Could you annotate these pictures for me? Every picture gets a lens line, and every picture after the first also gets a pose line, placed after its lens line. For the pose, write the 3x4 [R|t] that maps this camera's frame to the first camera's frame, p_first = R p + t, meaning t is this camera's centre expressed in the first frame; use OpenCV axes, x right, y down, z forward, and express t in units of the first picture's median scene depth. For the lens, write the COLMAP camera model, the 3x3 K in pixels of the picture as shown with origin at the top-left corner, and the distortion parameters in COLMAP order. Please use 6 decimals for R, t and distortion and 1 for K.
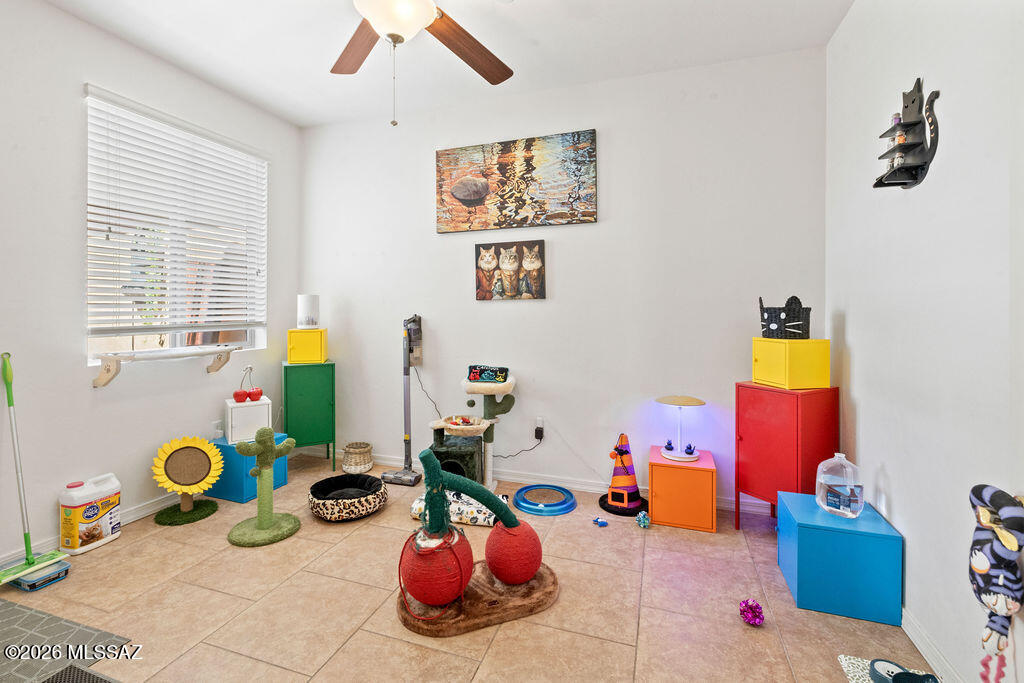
lens RADIAL K [[445.2, 0, 523.0], [0, 445.2, 307.2], [0, 0, 1]] dist [0.000625, 0.000277]
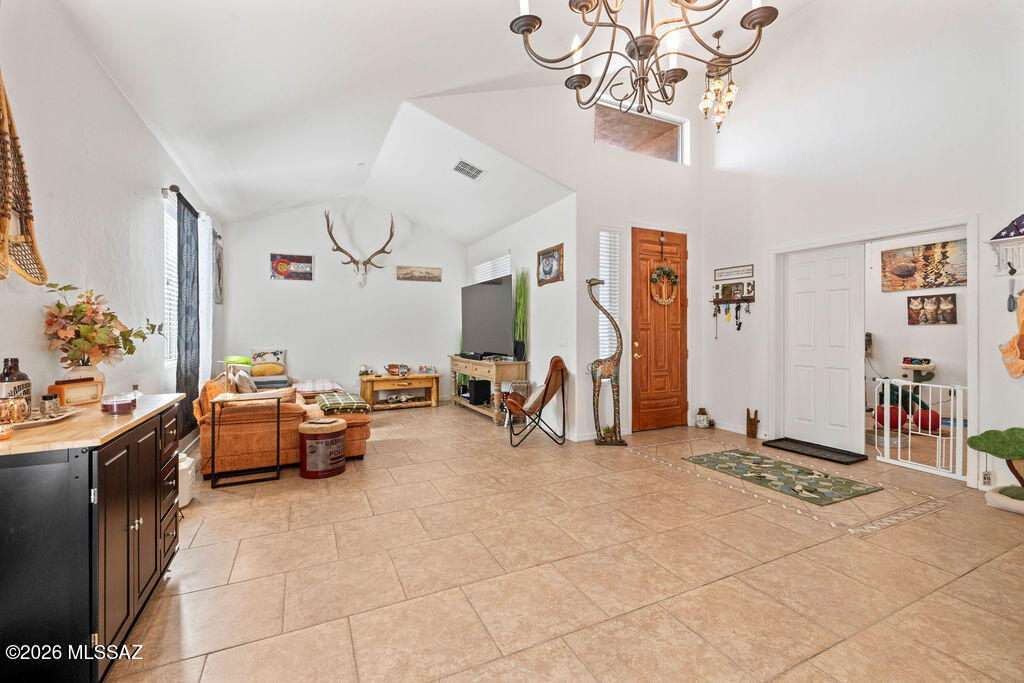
lens RADIAL K [[445.2, 0, 510.4], [0, 445.2, 329.5], [0, 0, 1]] dist [0.000625, 0.000277]
pose [[0.691029, -0.001835, -0.722824, 0.108560], [-0.003062, 0.999980, -0.005466, 0.021797], [0.722820, 0.005990, 0.691010, -1.705826]]
